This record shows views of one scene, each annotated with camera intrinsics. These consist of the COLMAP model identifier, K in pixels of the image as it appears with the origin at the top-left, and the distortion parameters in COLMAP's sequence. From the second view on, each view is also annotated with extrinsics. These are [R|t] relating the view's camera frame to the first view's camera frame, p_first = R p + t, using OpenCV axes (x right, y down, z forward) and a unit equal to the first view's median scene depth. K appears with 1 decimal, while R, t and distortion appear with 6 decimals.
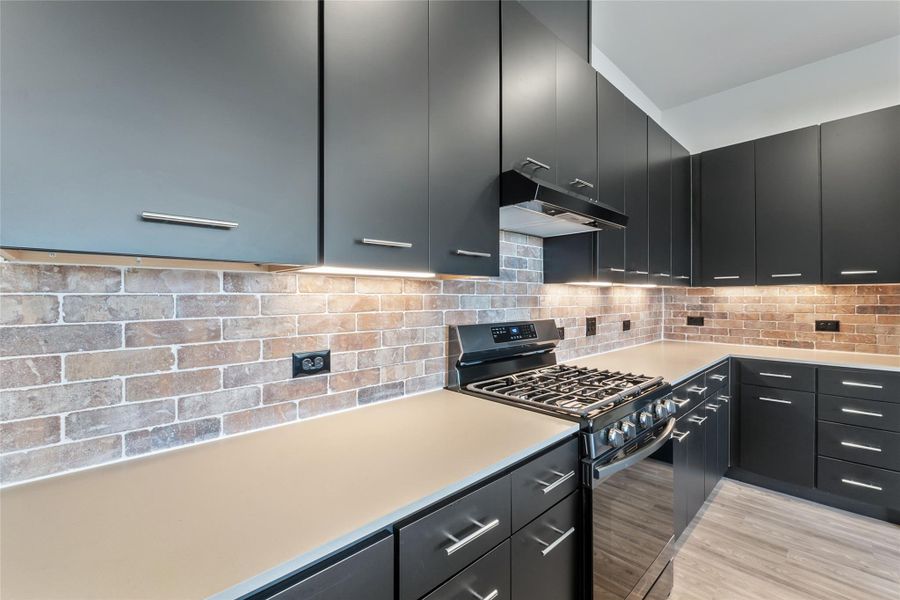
lens RADIAL K [[380.6, 0, 450.0], [0, 380.6, 300.0], [0, 0, 1]] dist [-0.006901, -0.000244]
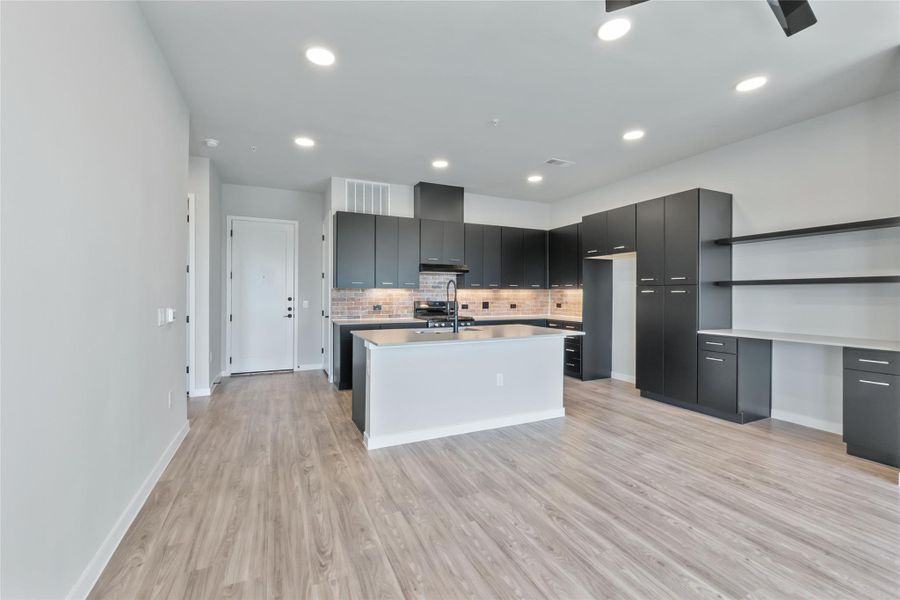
lens RADIAL K [[380.6, 0, 450.0], [0, 380.6, 300.0], [0, 0, 1]] dist [-0.006901, -0.000244]
pose [[0.947889, 0.009962, -0.318444, 1.808820], [-0.006926, 0.999919, 0.010667, 0.014584], [0.318525, -0.007906, 0.947882, -2.897716]]
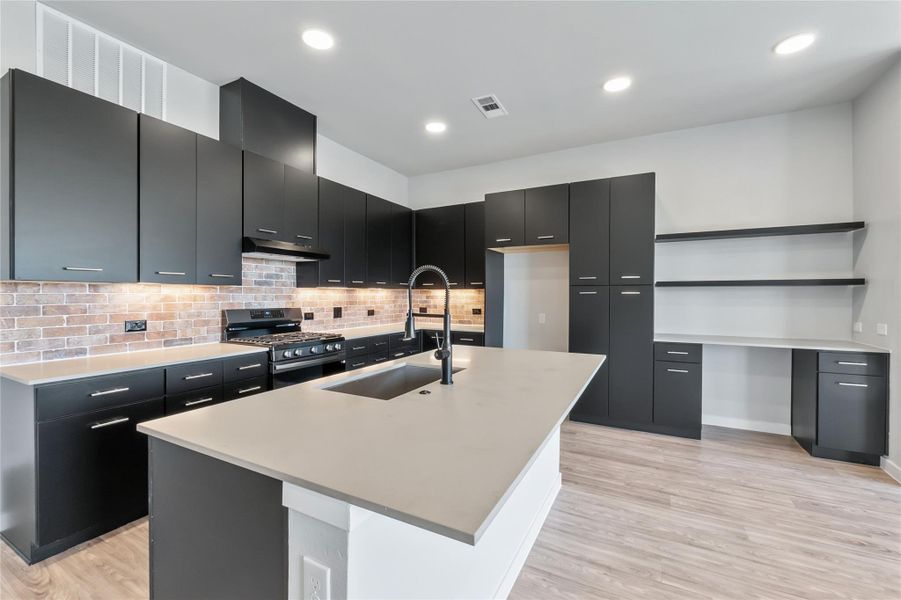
lens RADIAL K [[381.1, 0, 450.5], [0, 381.1, 300.0], [0, 0, 1]] dist [-0.006901, -0.000244]
pose [[0.947777, 0.000856, 0.318933, 0.570954], [-0.003197, 0.999972, 0.006817, 0.000110], [-0.318918, -0.007481, 0.947753, -1.429322]]
